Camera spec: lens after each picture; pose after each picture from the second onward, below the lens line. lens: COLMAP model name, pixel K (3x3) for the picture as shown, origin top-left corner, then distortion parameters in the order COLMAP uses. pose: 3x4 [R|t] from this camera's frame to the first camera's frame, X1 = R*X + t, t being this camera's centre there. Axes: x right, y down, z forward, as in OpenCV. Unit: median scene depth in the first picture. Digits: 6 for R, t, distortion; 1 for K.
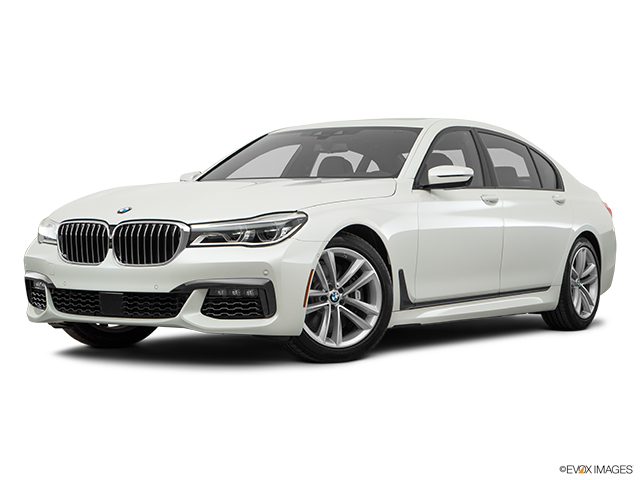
lens RADIAL K [[1174.3, 0, 320.0], [0, 1174.3, 240.0], [0, 0, 1]] dist [0.008510, 0.051516]
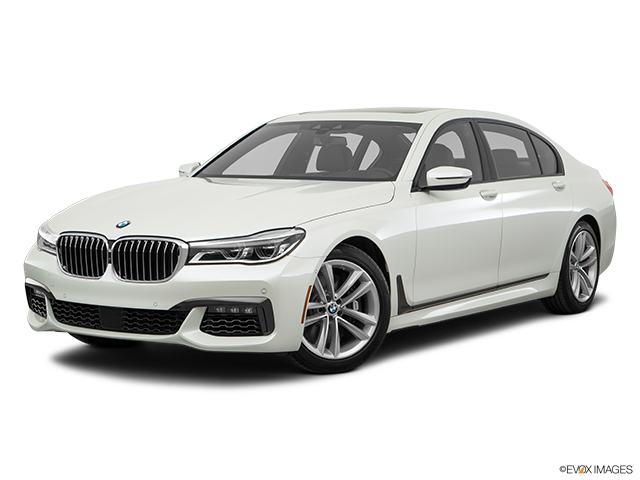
lens RADIAL K [[1174.3, 0, 320.0], [0, 1174.3, 240.0], [0, 0, 1]] dist [0.008510, 0.051516]
pose [[0.999994, -0.000811, -0.003283, 0.004914], [0.001024, 0.997850, 0.065527, -0.076290], [0.003223, -0.065530, 0.997845, -0.001311]]
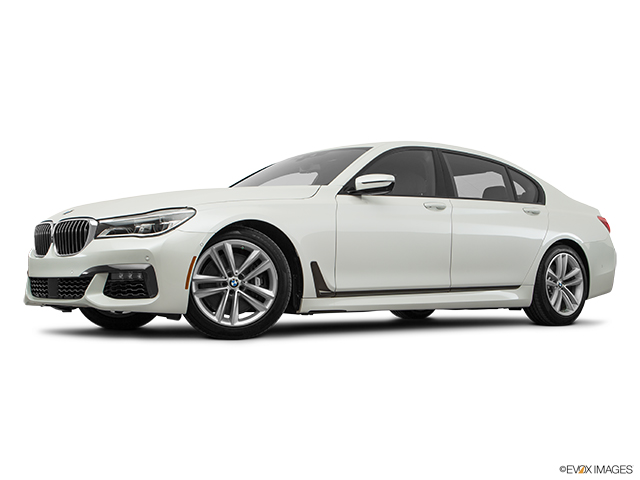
lens RADIAL K [[803.6, 0, 320.0], [0, 803.6, 240.0], [0, 0, 1]] dist [0.007949, -0.001791]
pose [[0.959537, -0.017457, -0.281042, 0.318167], [0.003627, 0.998760, -0.049656, 0.046220], [0.281560, 0.046627, 0.958410, 0.263854]]
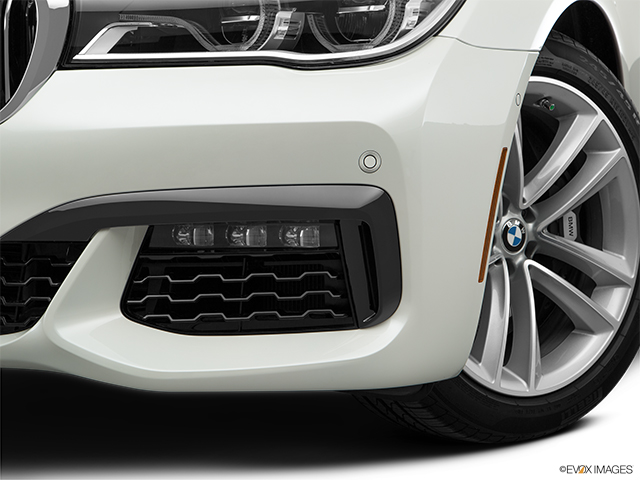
lens RADIAL K [[1394.4, 0, 320.0], [0, 1394.4, 240.0], [0, 0, 1]] dist [0.146750, 0.250691]
pose [[0.985806, -0.016857, 0.167040, -0.103205], [0.000993, 0.995515, 0.094603, 0.014071], [-0.167886, -0.093094, 0.981401, 0.638879]]
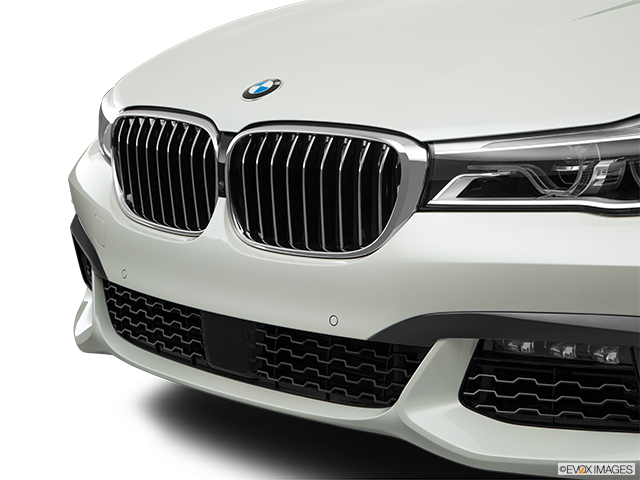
lens RADIAL K [[1502.2, 0, 320.0], [0, 1502.2, 240.0], [0, 0, 1]] dist [0.272782, 0.079292]
pose [[0.965264, 0.025248, -0.260053, -0.025358], [0.018025, 0.986514, 0.162683, -0.053908], [0.260653, -0.161720, 0.951791, 0.541909]]
